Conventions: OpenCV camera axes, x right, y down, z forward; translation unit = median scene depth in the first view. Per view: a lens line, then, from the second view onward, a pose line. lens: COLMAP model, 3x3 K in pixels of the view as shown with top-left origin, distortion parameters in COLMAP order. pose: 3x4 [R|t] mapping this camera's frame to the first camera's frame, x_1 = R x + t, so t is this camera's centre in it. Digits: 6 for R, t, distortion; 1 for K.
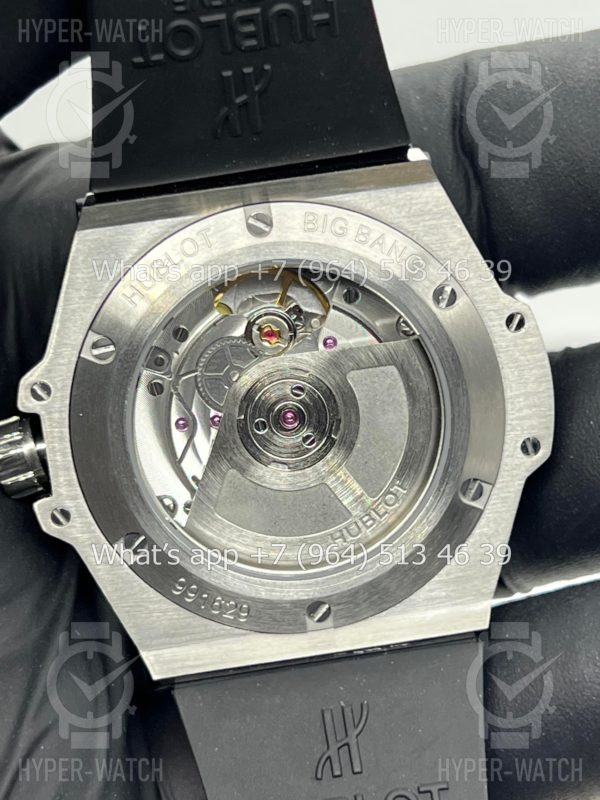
lens RADIAL K [[1813.6, 0, 300.0], [0, 1813.6, 395.4], [0, 0, 1]] dist [0.386803, 0.000000]
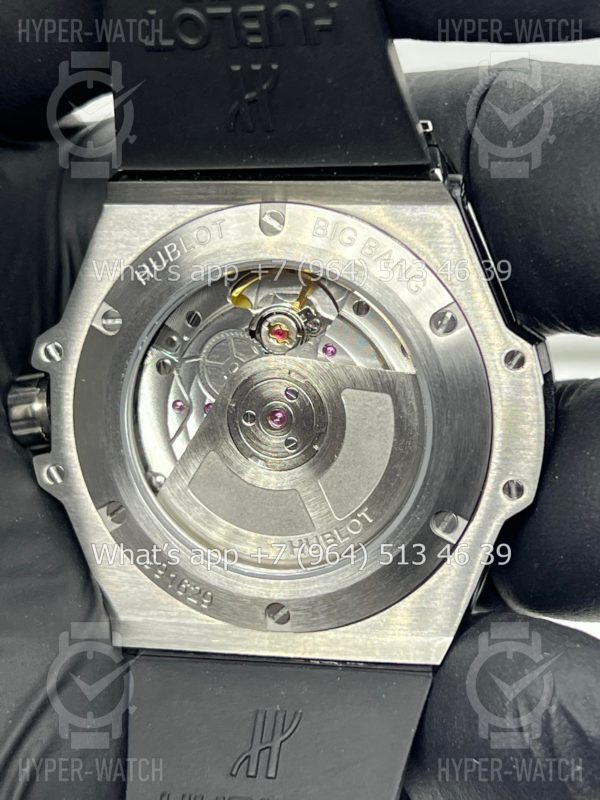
lens RADIAL K [[1813.6, 0, 299.4], [0, 1813.6, 404.4], [0, 0, 1]] dist [0.386803, 0.000000]
pose [[0.951722, 0.167723, -0.257087, 0.264347], [-0.167224, 0.985628, 0.023965, -0.021118], [0.257412, 0.020183, 0.966091, 0.032859]]
